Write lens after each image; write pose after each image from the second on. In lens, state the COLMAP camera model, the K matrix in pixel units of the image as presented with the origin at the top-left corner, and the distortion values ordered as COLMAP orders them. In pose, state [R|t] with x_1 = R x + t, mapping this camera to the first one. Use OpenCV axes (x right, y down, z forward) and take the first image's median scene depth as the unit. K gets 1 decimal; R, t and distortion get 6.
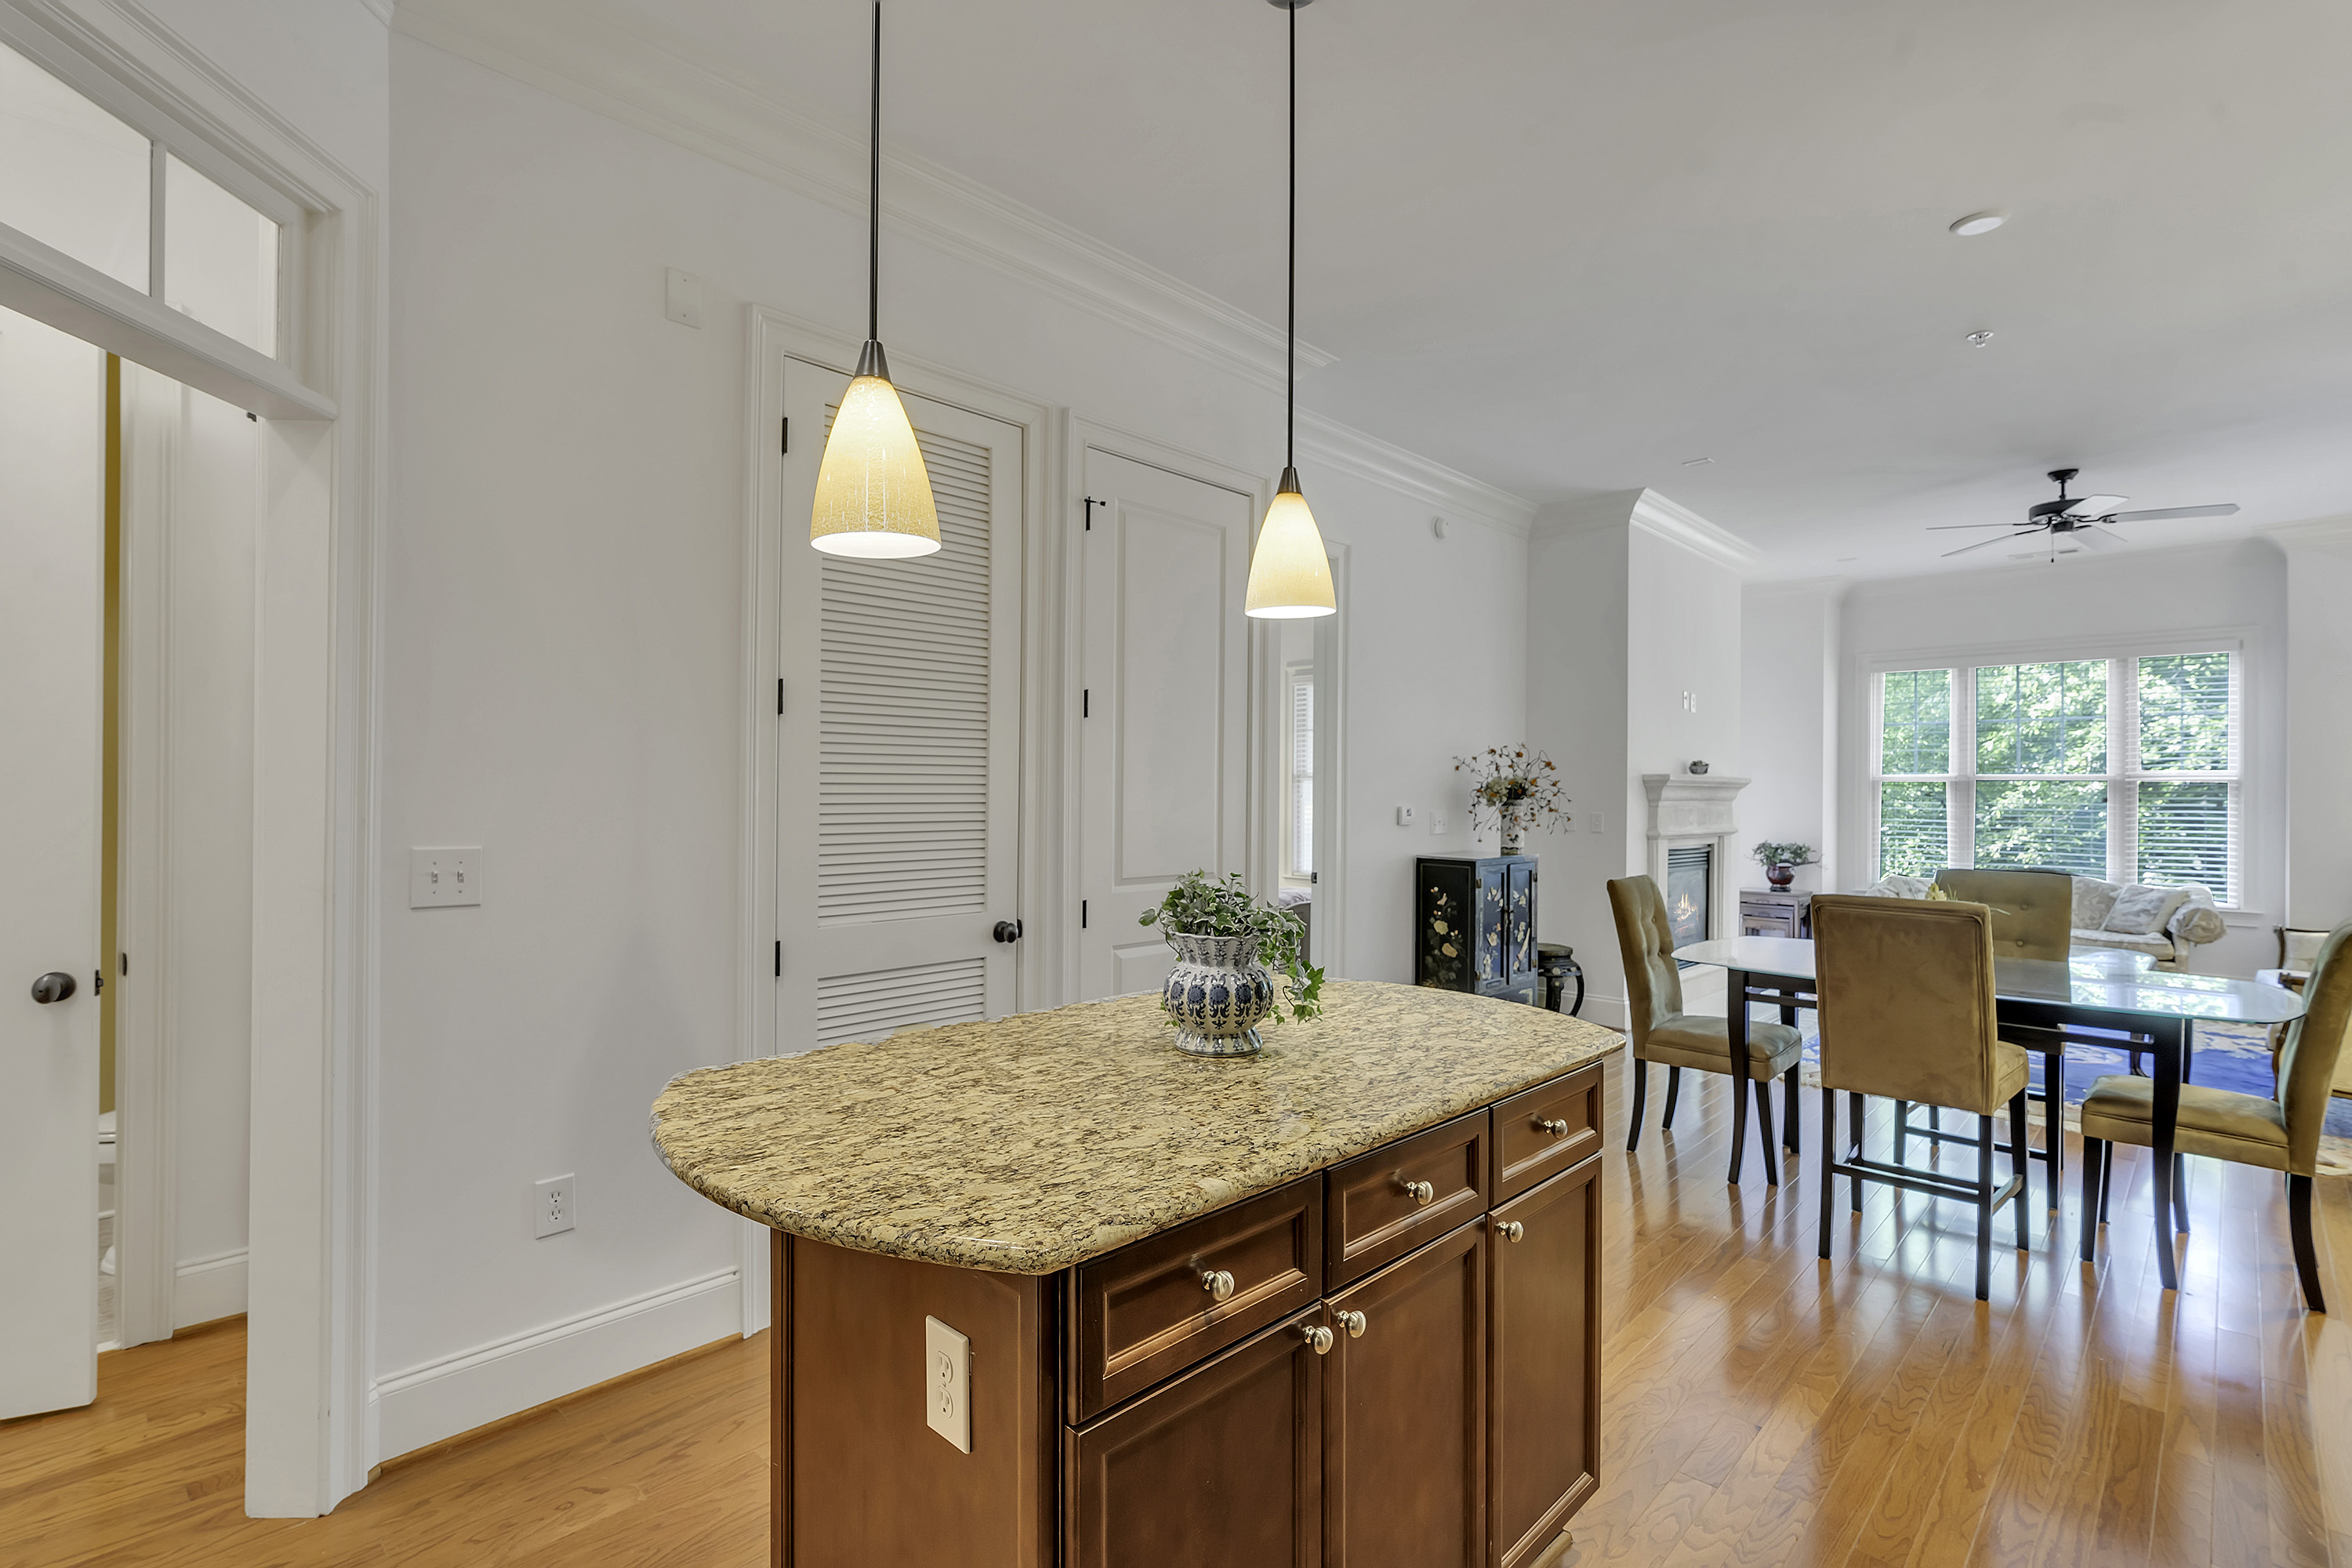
lens RADIAL K [[1103.2, 0, 1169.5], [0, 1103.2, 801.1], [0, 0, 1]] dist [0.002176, 0.000598]
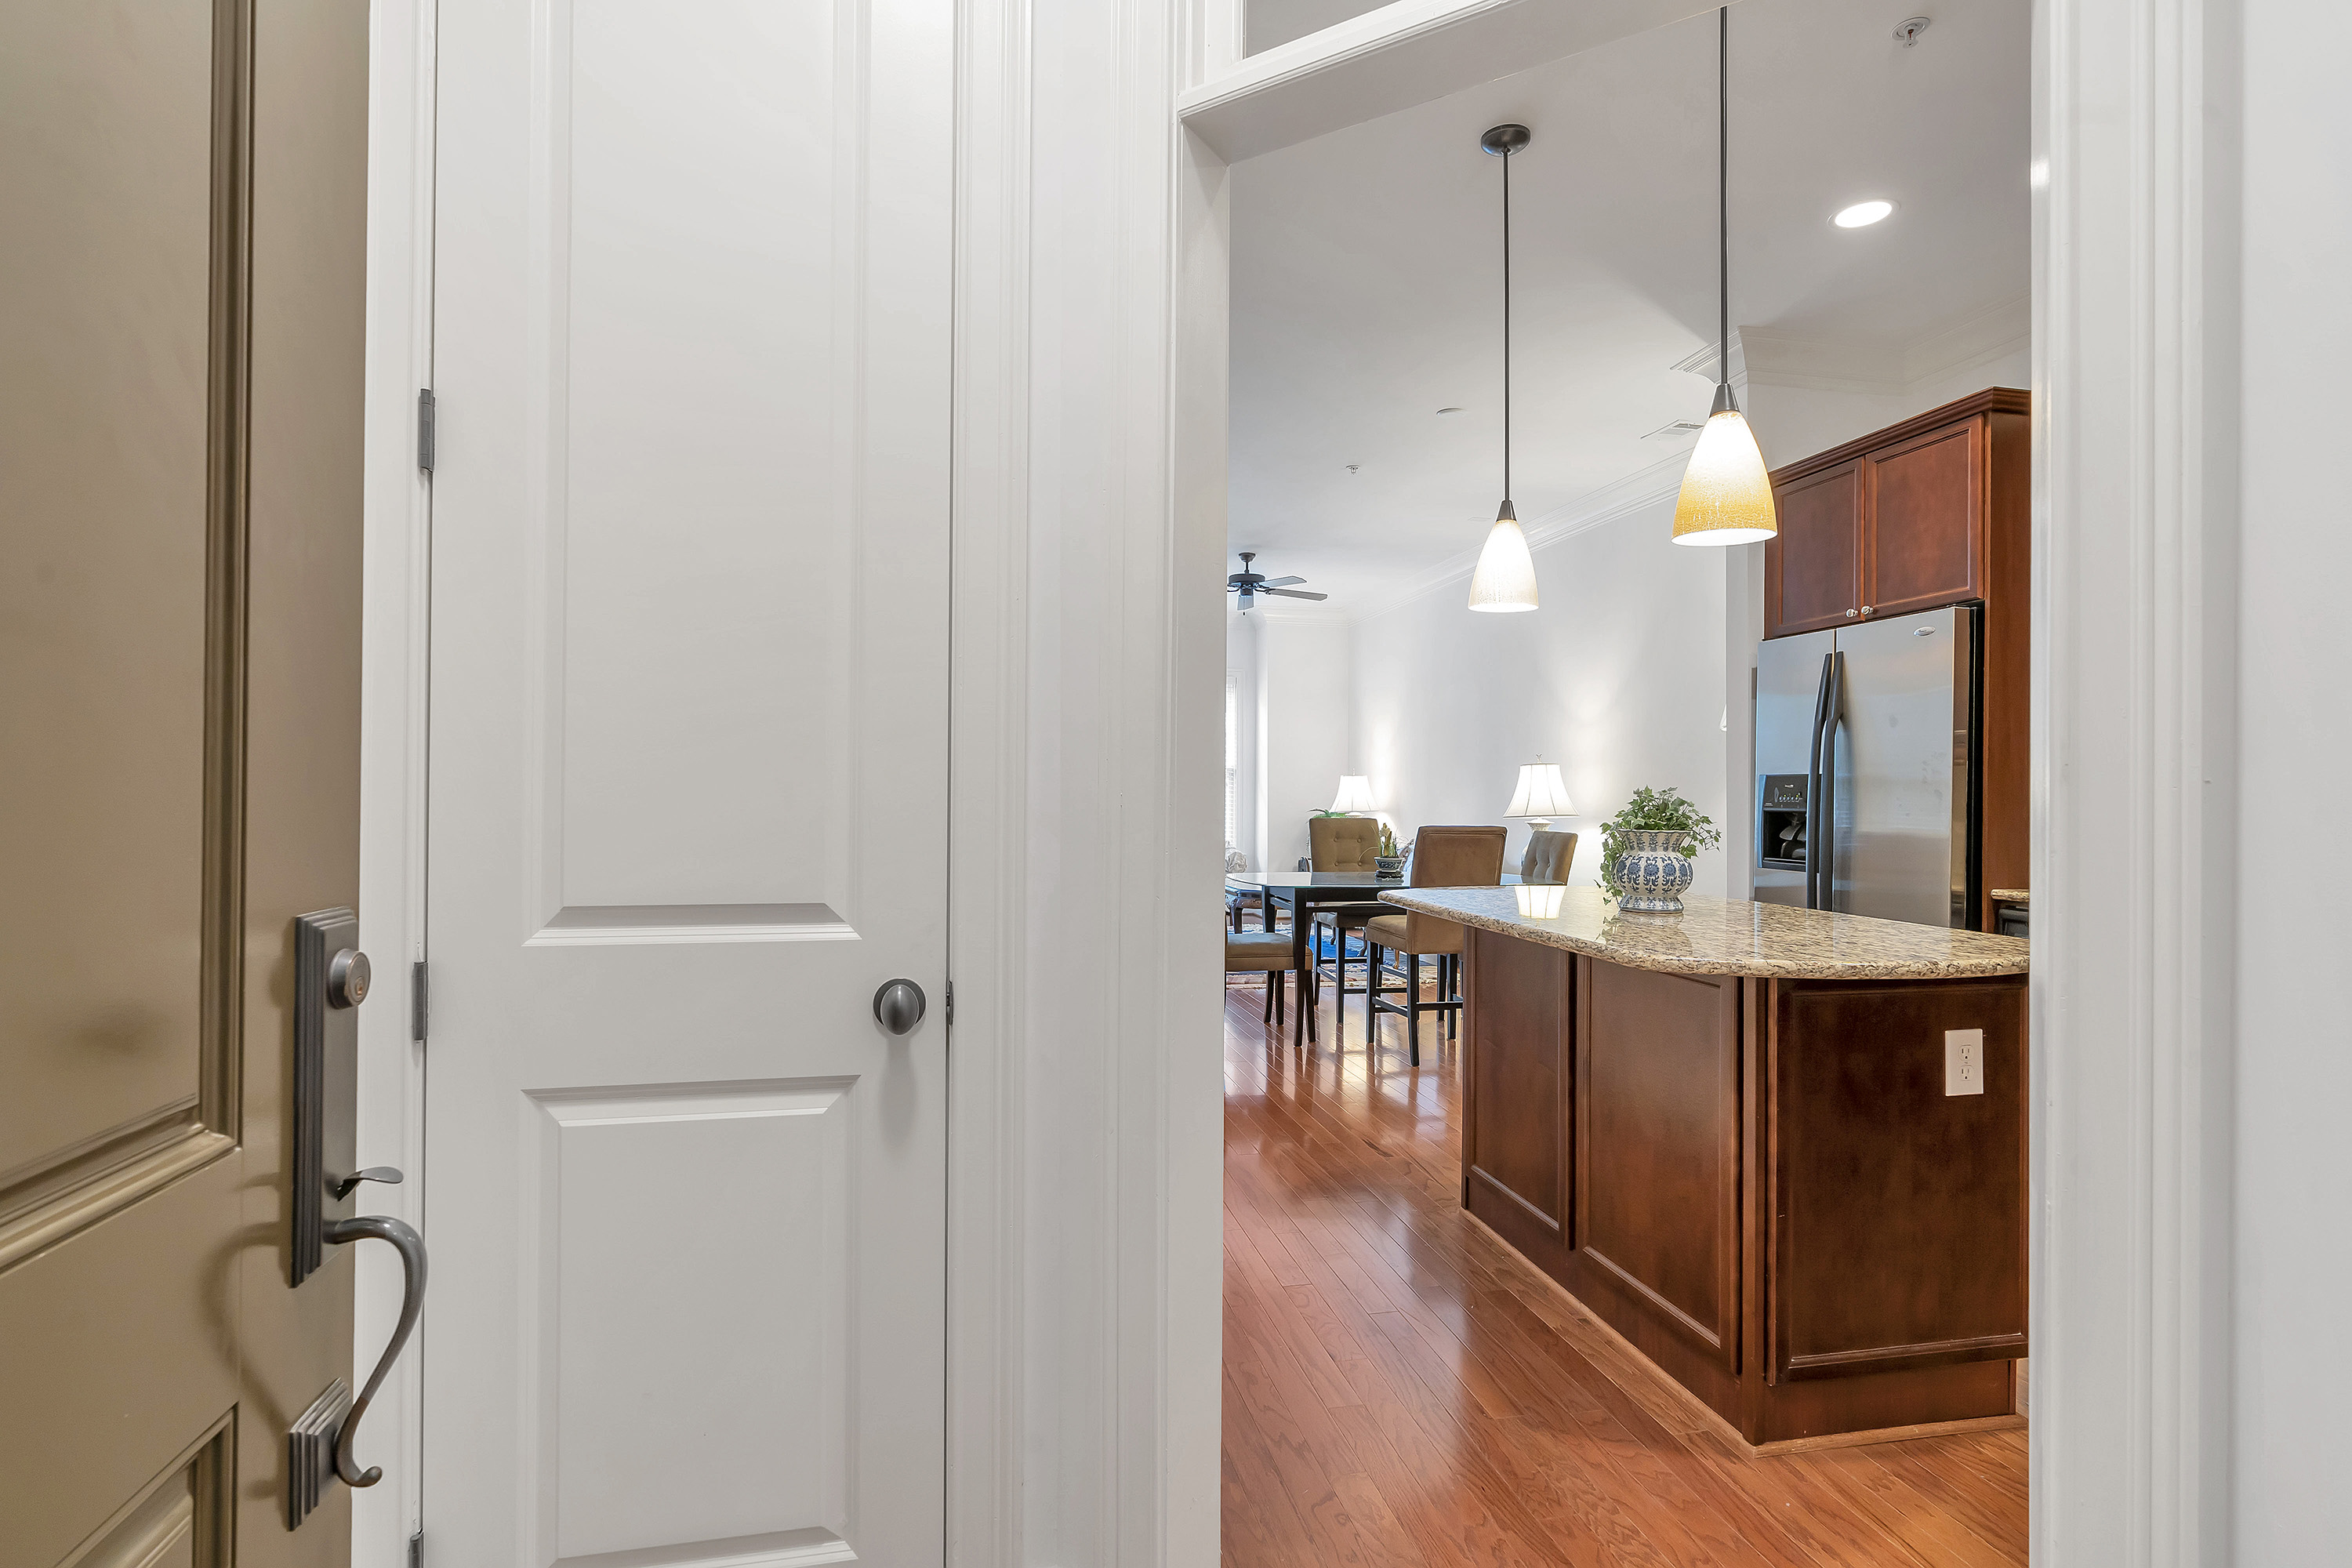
lens RADIAL K [[1144.6, 0, 1185.5], [0, 1144.6, 781.3], [0, 0, 1]] dist [-0.002462, 0.000901]
pose [[0.553520, 0.011830, 0.832752, -1.528401], [-0.001534, 0.999912, -0.013185, 0.078574], [-0.832834, 0.006021, 0.553489, 0.671175]]
